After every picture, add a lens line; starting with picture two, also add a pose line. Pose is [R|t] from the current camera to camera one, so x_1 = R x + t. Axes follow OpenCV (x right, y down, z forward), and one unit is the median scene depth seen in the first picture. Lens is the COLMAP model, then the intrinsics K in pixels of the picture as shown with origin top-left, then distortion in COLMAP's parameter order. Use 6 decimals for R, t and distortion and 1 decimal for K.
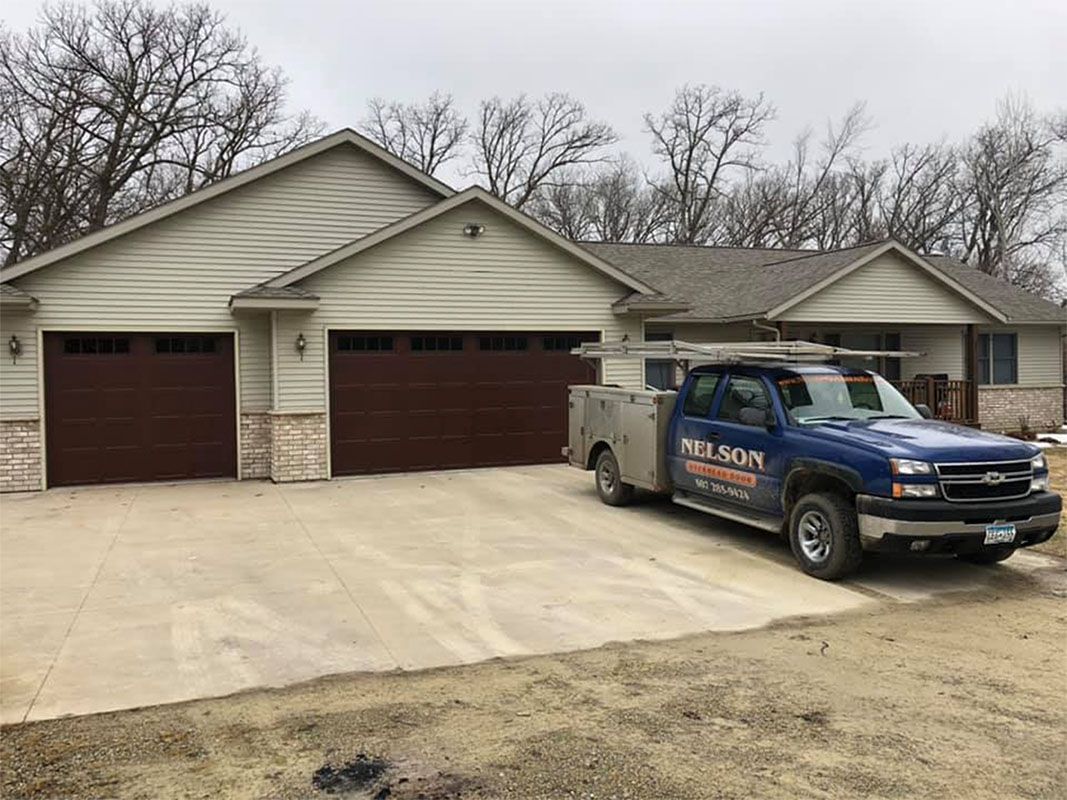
lens RADIAL K [[871.6, 0, 533.3], [0, 871.6, 401.5], [0, 0, 1]] dist [0.032830, -0.011177]
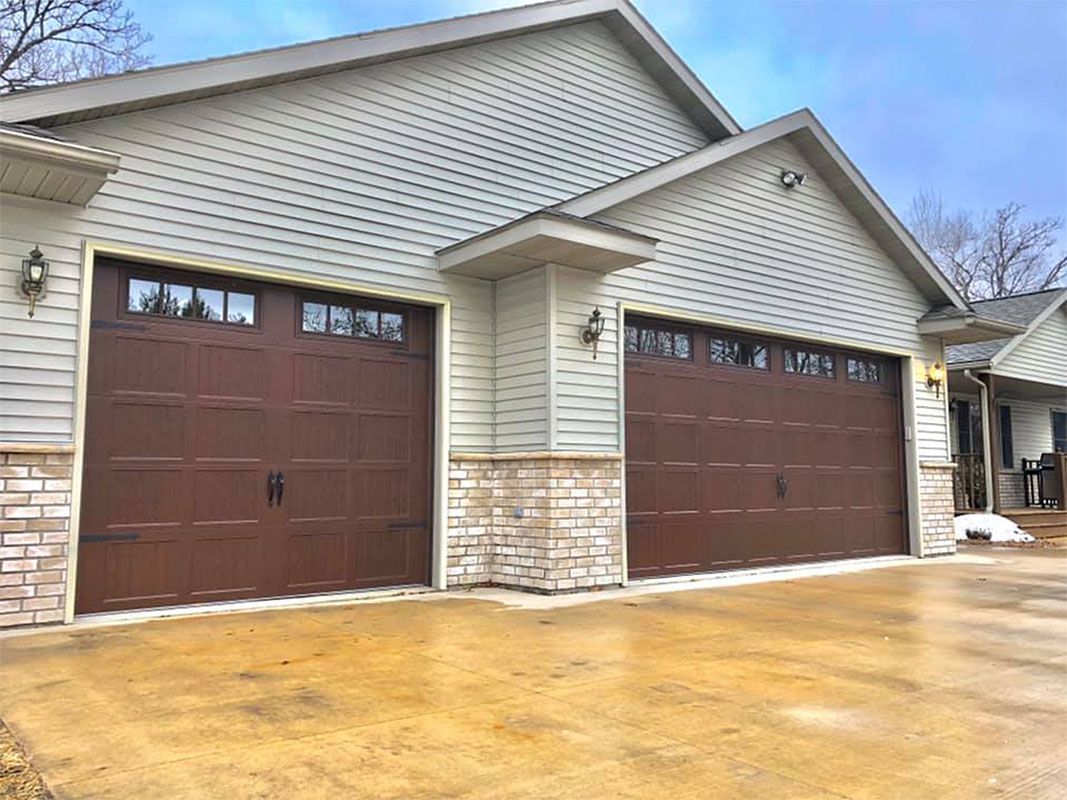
lens RADIAL K [[871.6, 0, 536.5], [0, 871.6, 373.7], [0, 0, 1]] dist [0.032830, -0.011177]
pose [[0.950188, 0.055930, 0.306619, -0.456819], [-0.008835, 0.988205, -0.152879, 0.044073], [-0.311553, 0.142554, 0.939475, 0.498349]]
